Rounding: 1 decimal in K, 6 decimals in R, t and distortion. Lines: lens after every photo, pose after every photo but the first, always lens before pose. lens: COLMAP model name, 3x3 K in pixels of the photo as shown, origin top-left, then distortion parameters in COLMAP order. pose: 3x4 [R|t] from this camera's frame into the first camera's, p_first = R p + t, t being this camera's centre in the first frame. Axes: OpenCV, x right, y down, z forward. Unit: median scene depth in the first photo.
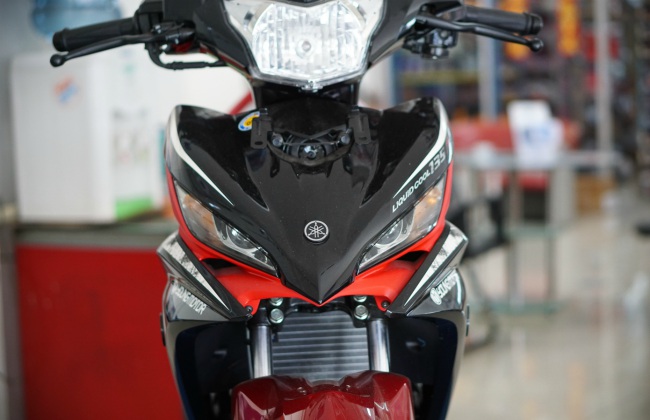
lens RADIAL K [[1472.7, 0, 325.4], [0, 1472.7, 209.9], [0, 0, 1]] dist [-0.032644, 0.000000]
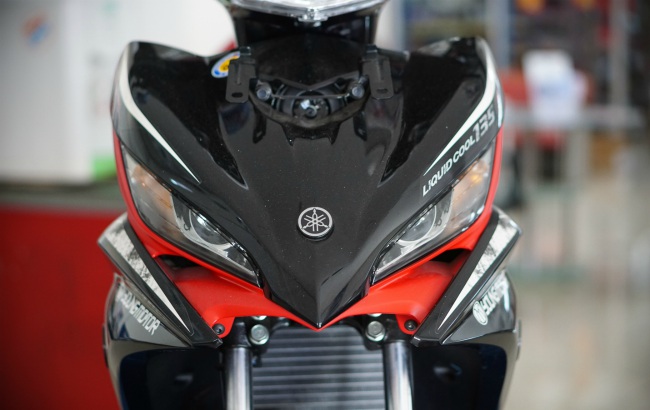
lens RADIAL K [[1393.8, 0, 315.7], [0, 1393.8, 259.4], [0, 0, 1]] dist [-0.118230, 0.000000]
pose [[0.999832, 0.016147, -0.008634, 0.000141], [-0.015469, 0.997169, 0.073590, -0.015717], [0.009798, -0.073444, 0.997251, 0.313877]]
